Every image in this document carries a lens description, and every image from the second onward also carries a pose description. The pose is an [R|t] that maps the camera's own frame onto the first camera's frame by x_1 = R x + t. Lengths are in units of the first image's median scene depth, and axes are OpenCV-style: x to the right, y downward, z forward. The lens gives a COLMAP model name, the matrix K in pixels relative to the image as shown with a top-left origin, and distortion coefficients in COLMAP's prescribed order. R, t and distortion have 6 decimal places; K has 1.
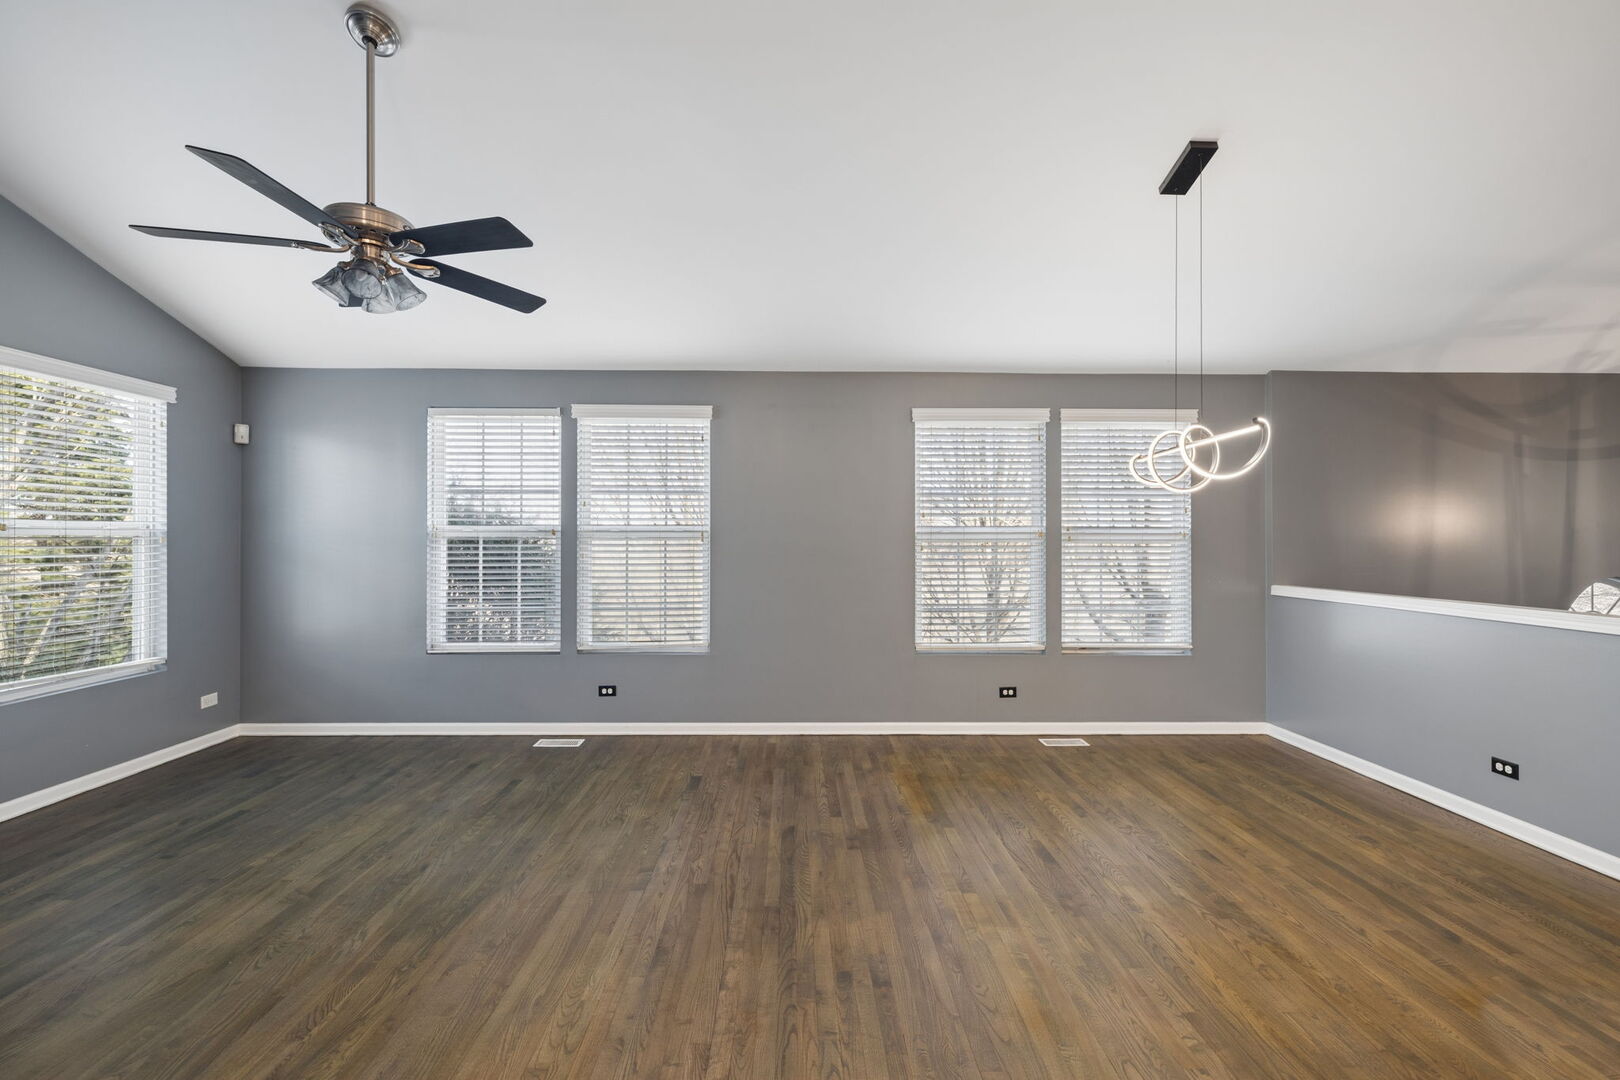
lens RADIAL K [[681.4, 0, 808.1], [0, 681.4, 537.3], [0, 0, 1]] dist [0.000094, 0.000227]
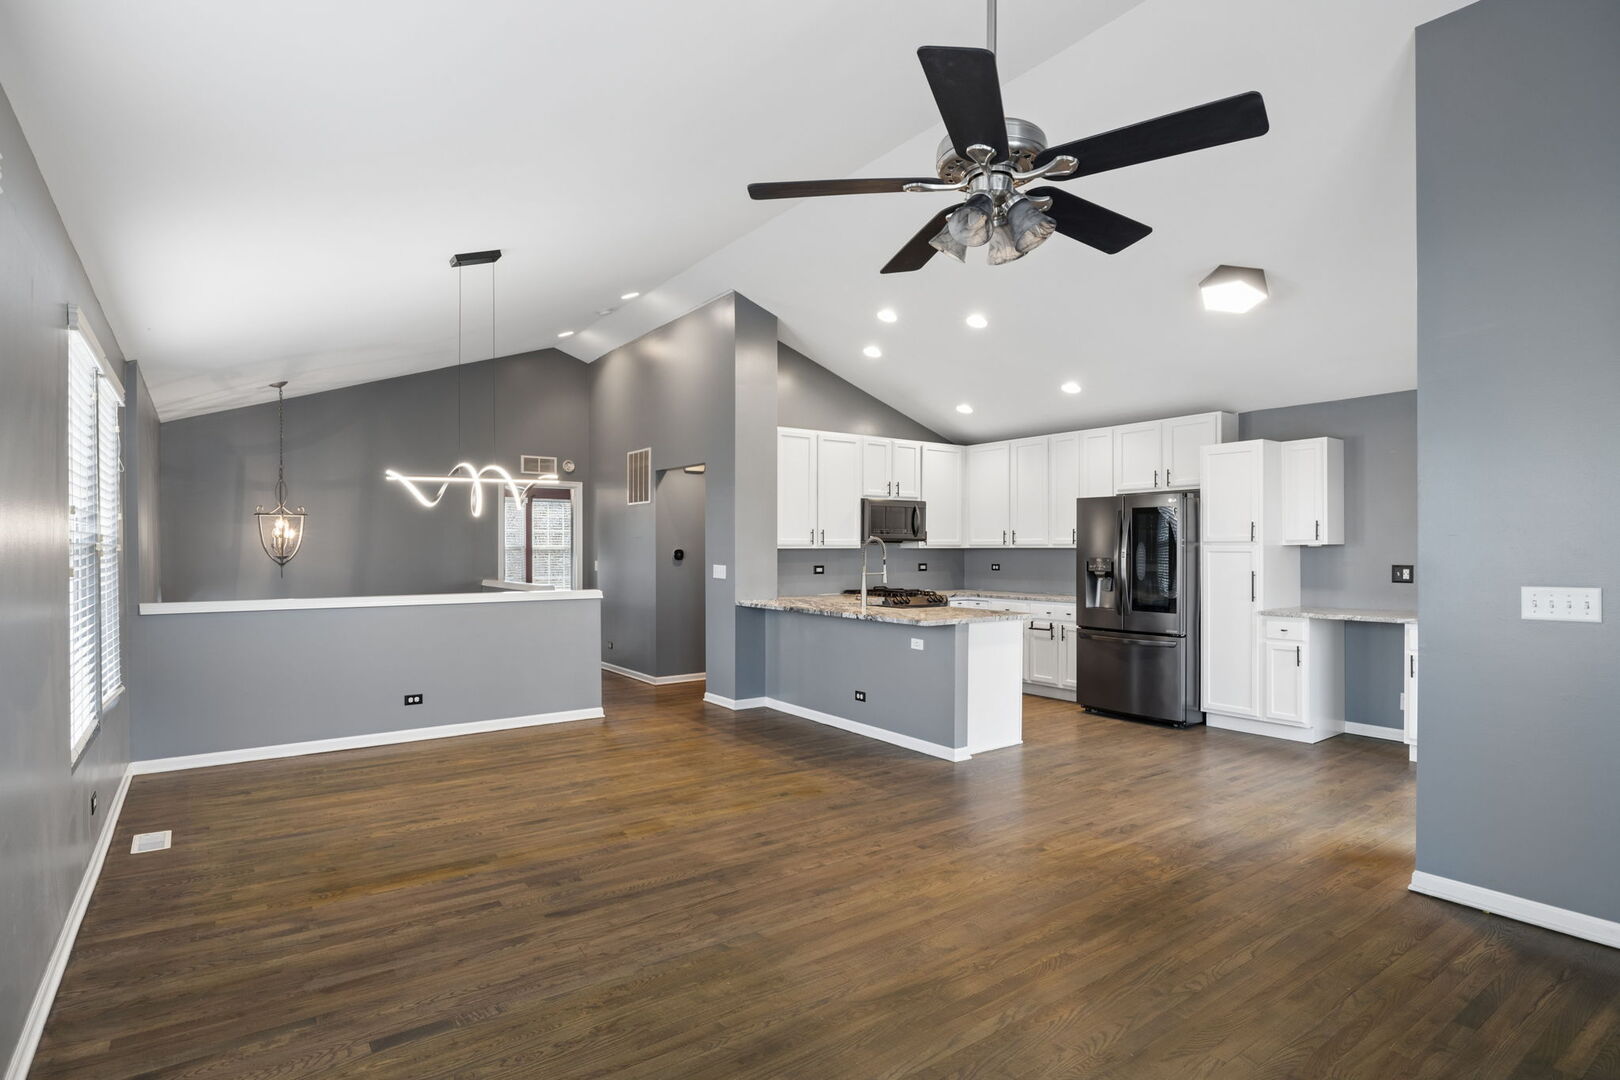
lens RADIAL K [[811.3, 0, 810.0], [0, 811.3, 540.0], [0, 0, 1]] dist [-0.003285, -0.000597]
pose [[-0.572737, 0.006209, 0.819716, -0.912493], [-0.004982, 0.999926, -0.011055, -0.005748], [-0.819724, -0.010416, -0.572664, 1.205945]]
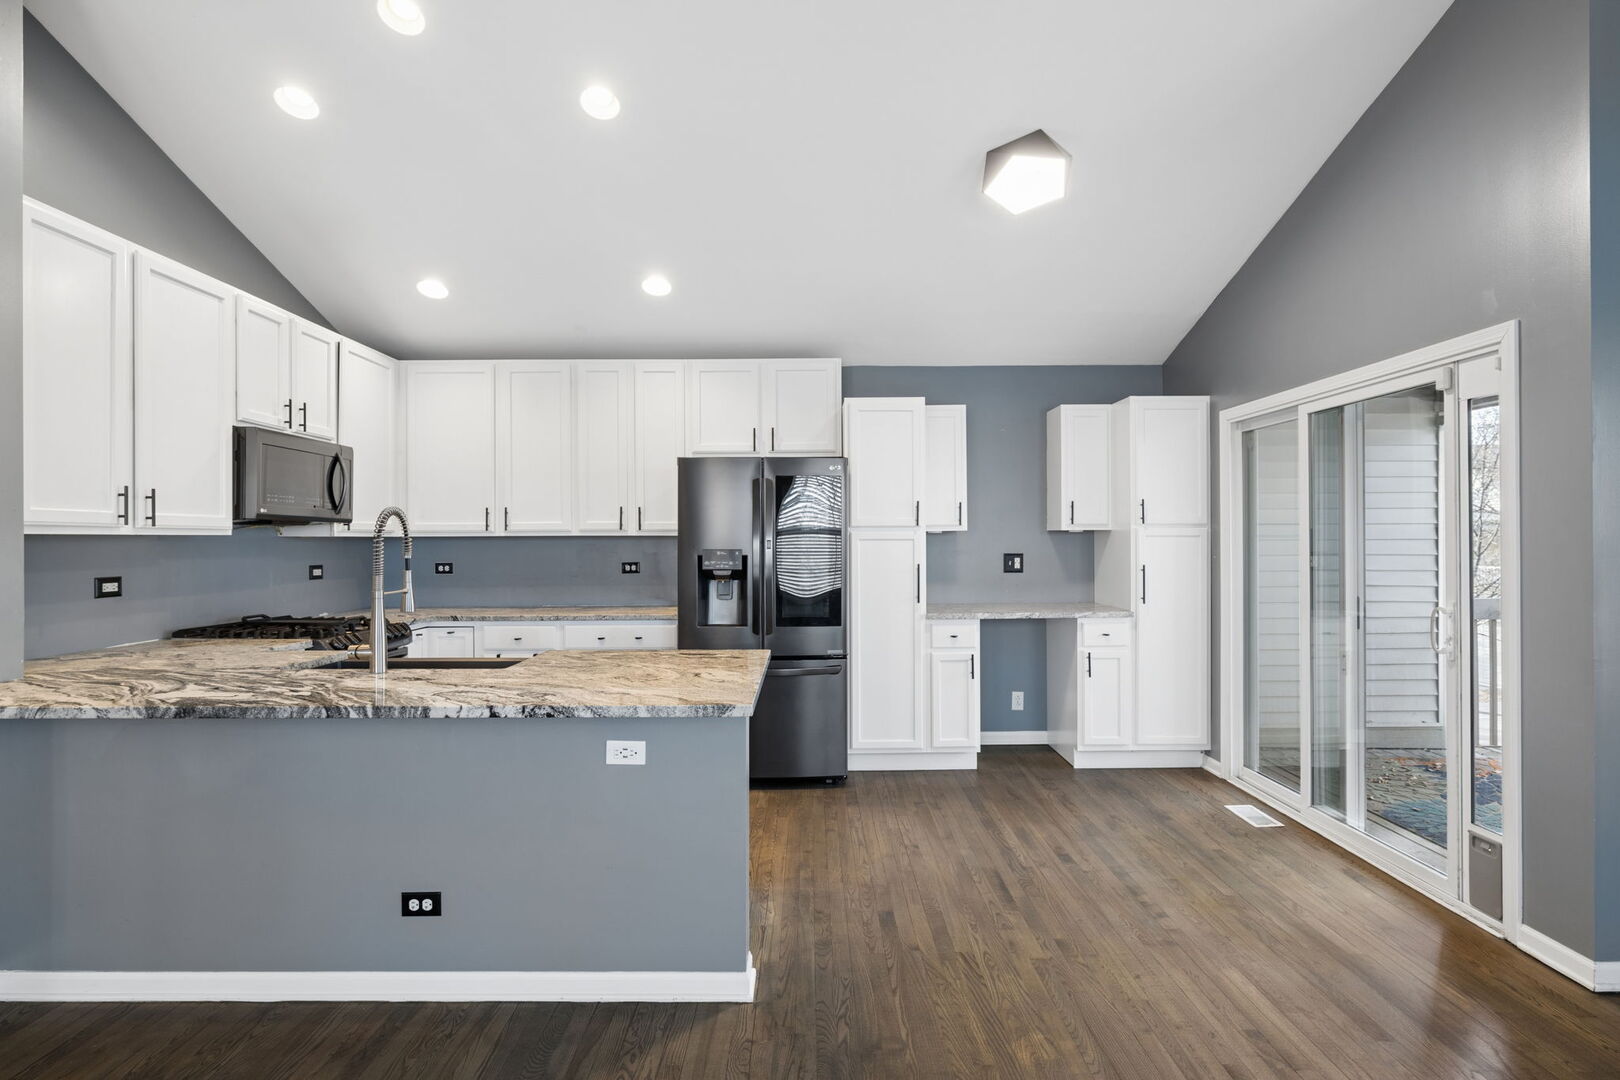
lens RADIAL K [[811.3, 0, 810.0], [0, 811.3, 540.0], [0, 0, 1]] dist [-0.003285, -0.000597]
pose [[-0.999775, 0.001052, 0.021178, 0.125781], [0.000955, 0.999989, -0.004610, 0.002742], [-0.021183, -0.004589, -0.999765, 0.795628]]
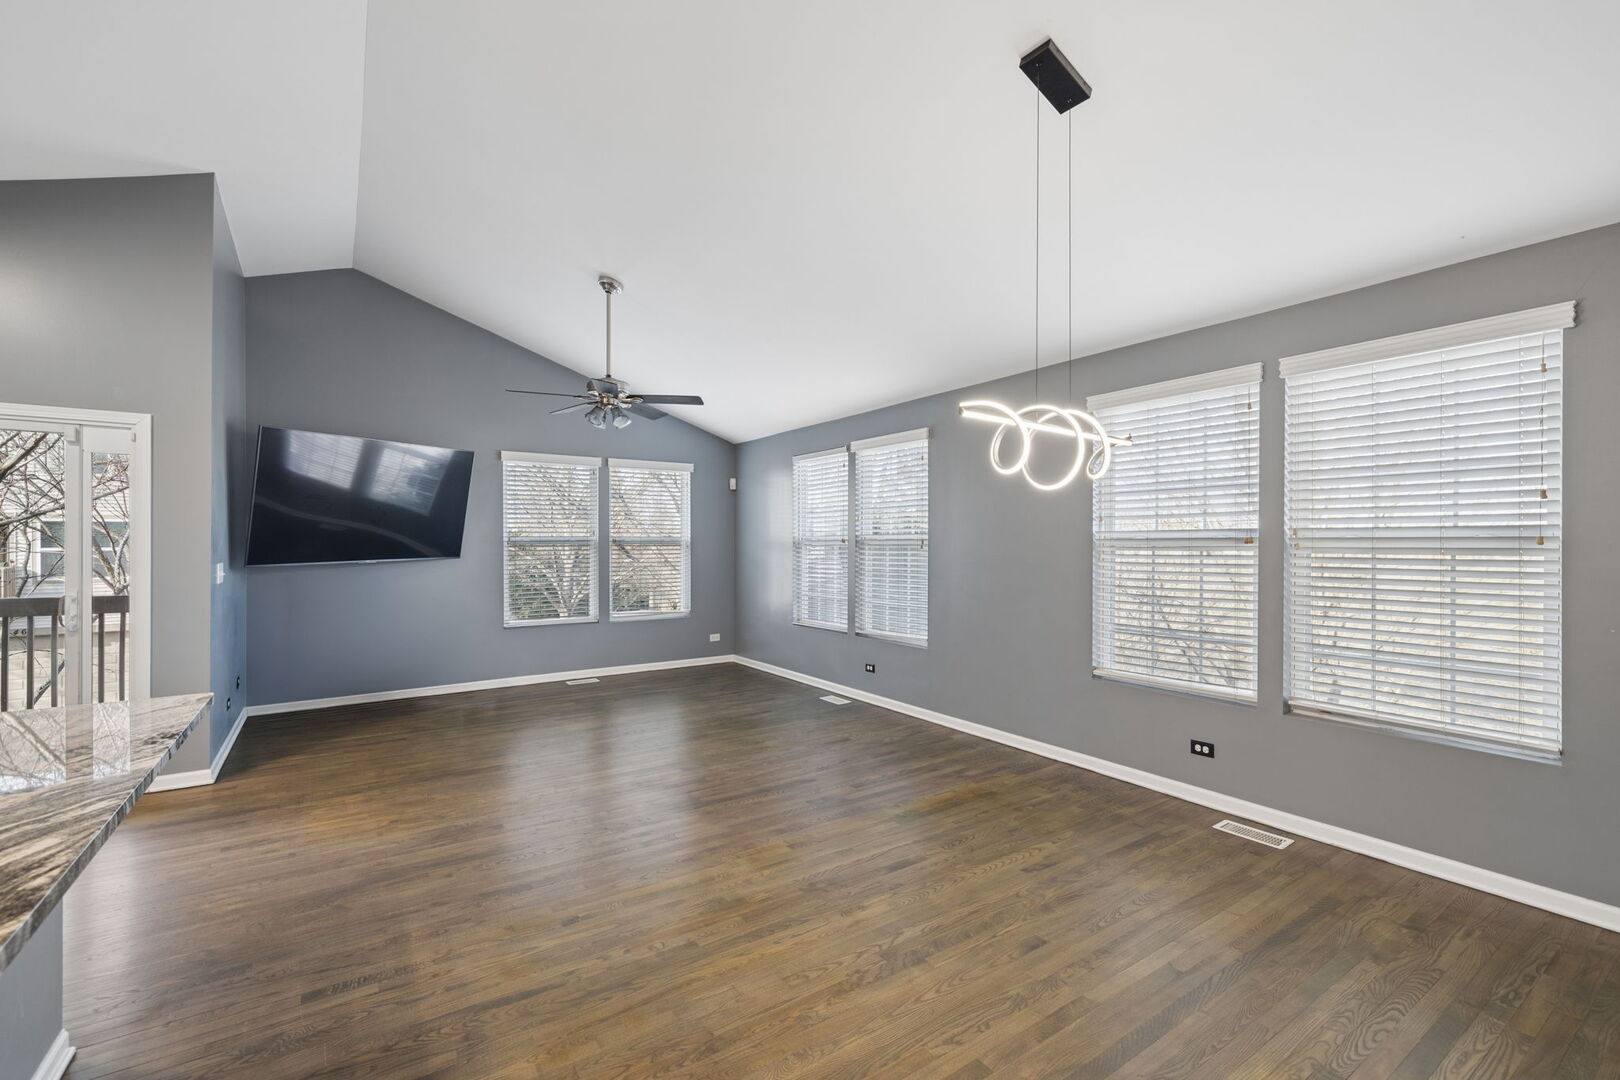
lens RADIAL K [[702.3, 0, 810.0], [0, 702.3, 540.0], [0, 0, 1]] dist [0.001168, 0.000013]
pose [[0.538320, -0.006692, -0.842714, 0.972732], [0.002549, 0.999977, -0.006312, -0.000993], [0.842736, 0.001250, 0.538325, 0.286700]]
